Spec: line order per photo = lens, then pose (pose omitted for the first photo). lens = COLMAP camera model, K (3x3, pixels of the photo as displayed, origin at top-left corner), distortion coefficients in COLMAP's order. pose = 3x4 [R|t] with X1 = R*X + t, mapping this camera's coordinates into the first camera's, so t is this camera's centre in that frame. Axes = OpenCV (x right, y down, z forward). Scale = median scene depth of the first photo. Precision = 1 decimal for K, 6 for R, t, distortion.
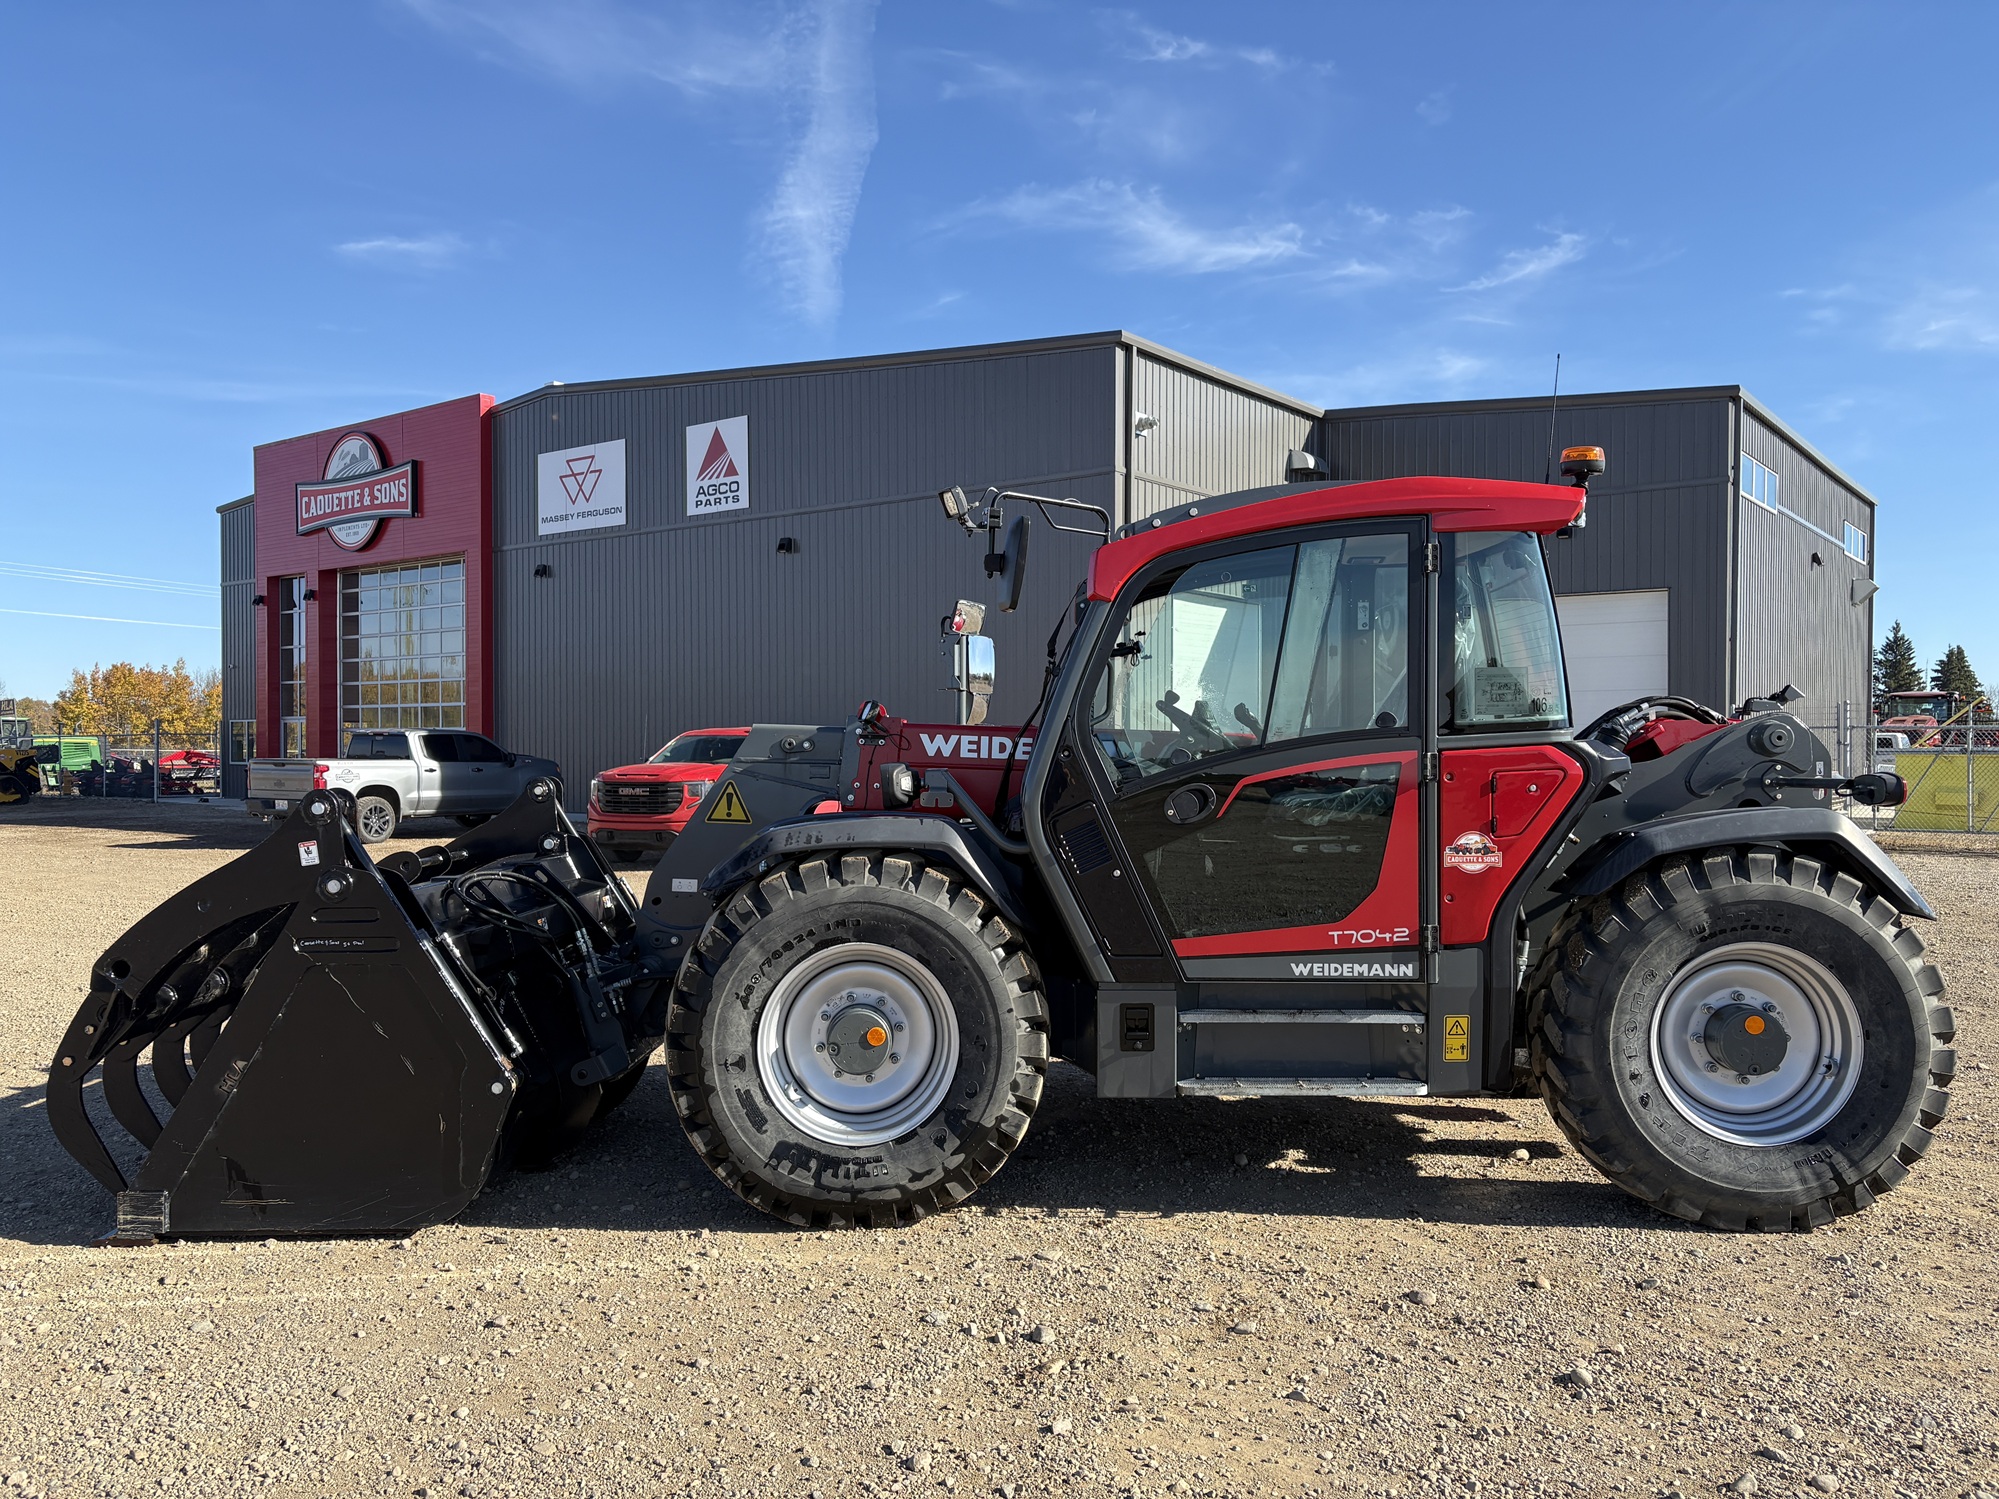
lens RADIAL K [[1525.2, 0, 999.5], [0, 1525.2, 749.5], [0, 0, 1]] dist [0.007676, 0.005199]
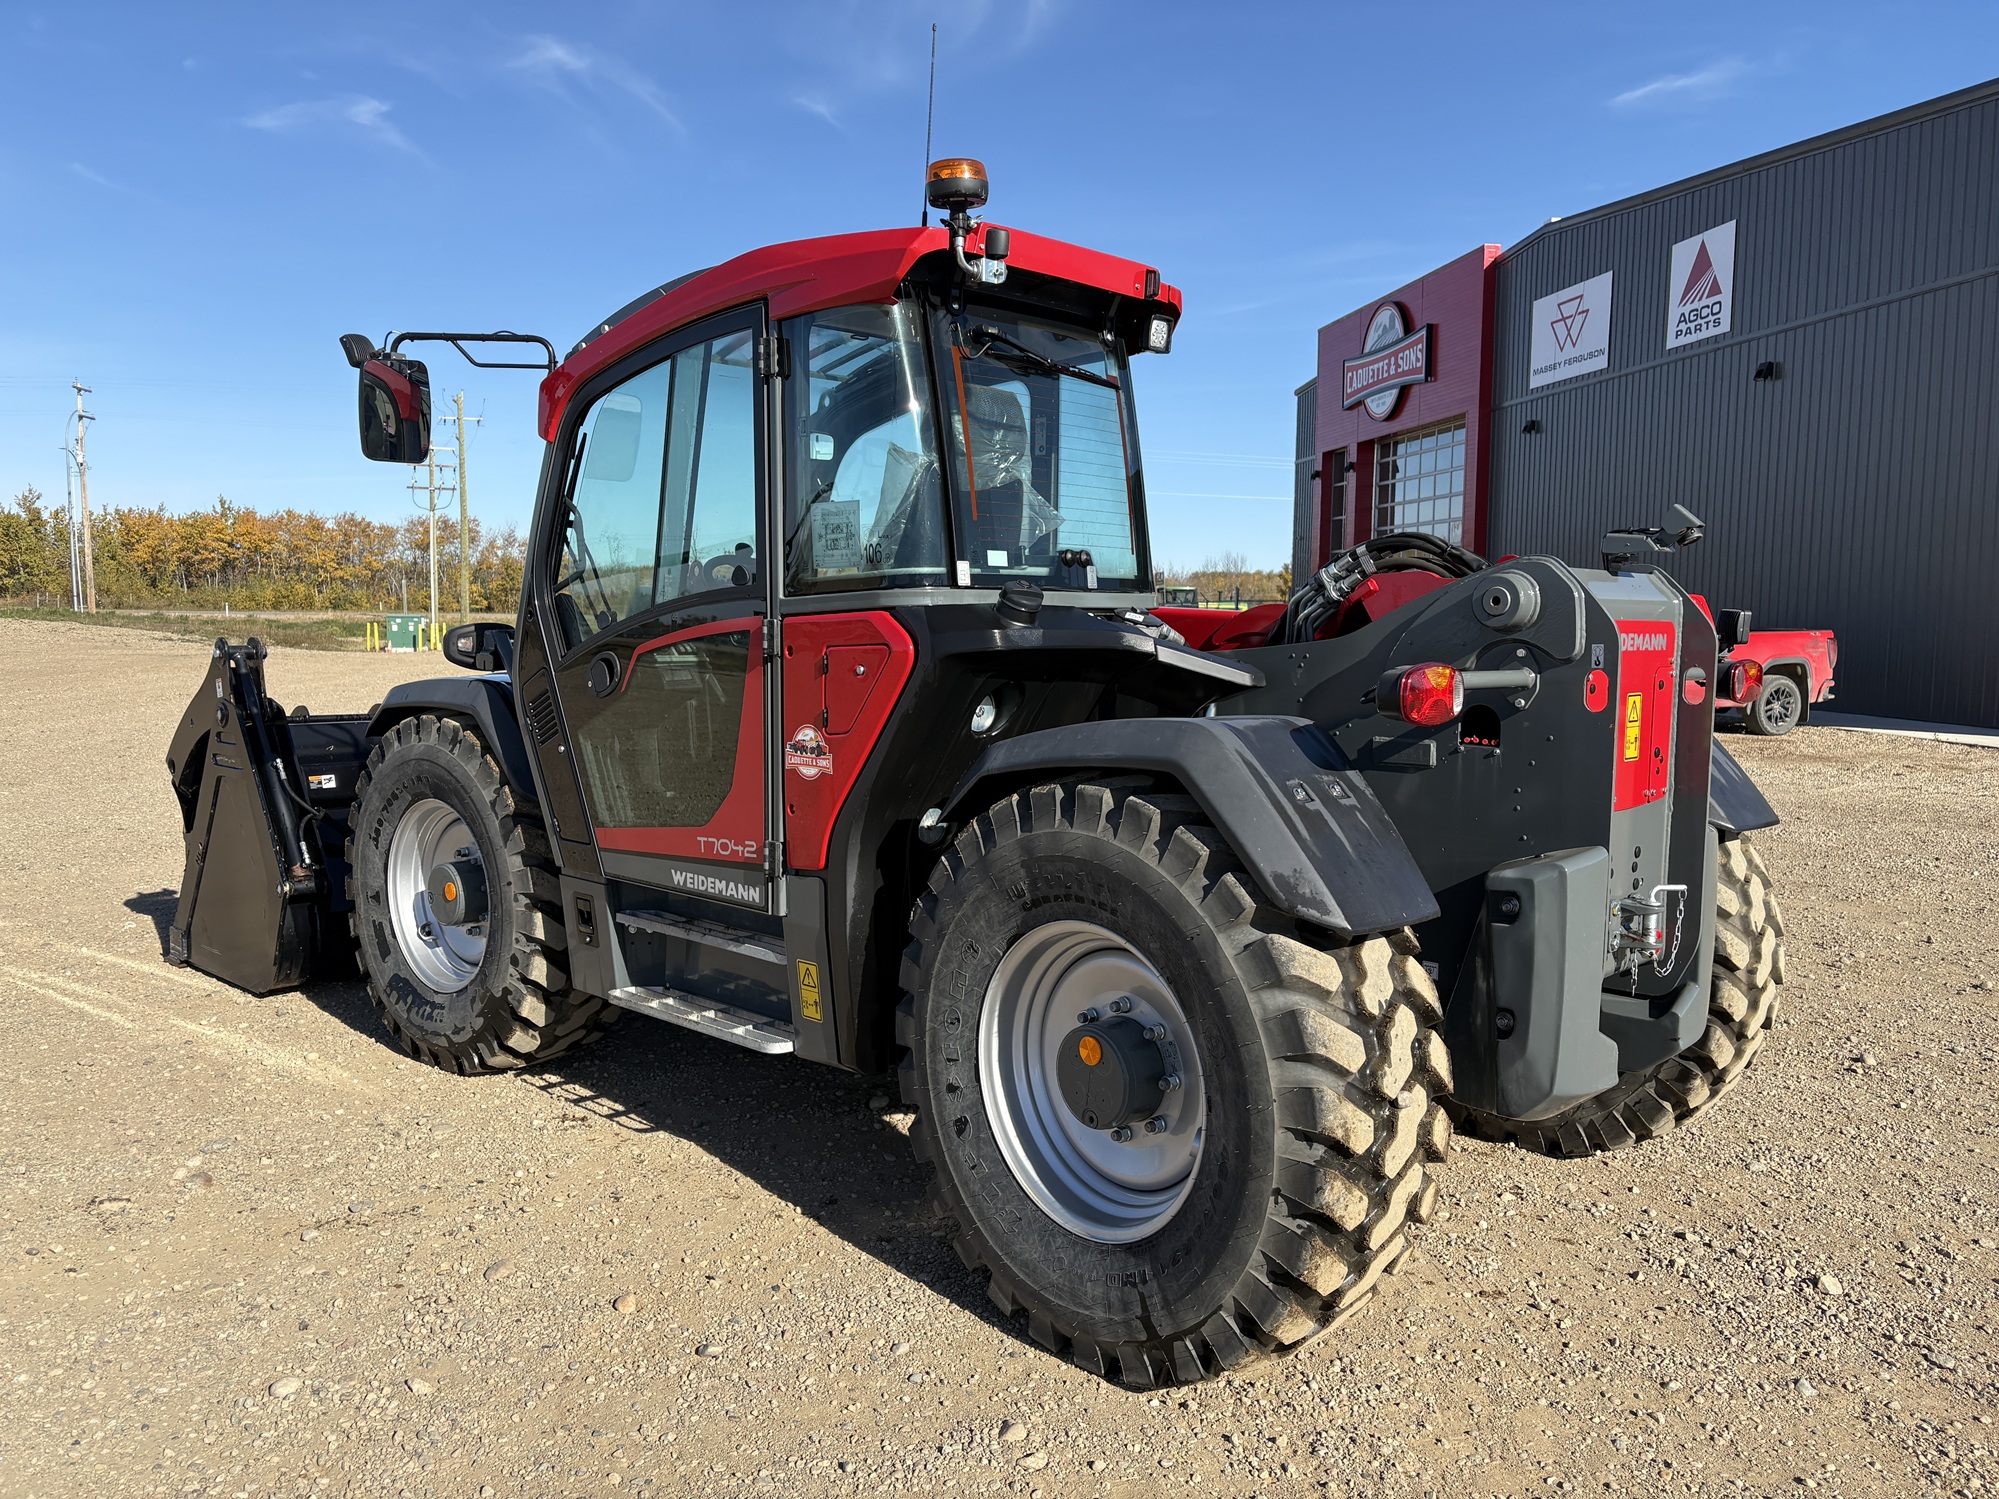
lens RADIAL K [[1526.8, 0, 999.5], [0, 1526.8, 749.5], [0, 0, 1]] dist [-0.005479, 0.080753]
pose [[0.720810, 0.067139, -0.689873, 0.146671], [-0.006658, 0.995922, 0.089967, -0.000372], [0.693100, -0.060256, 0.718318, 0.085608]]
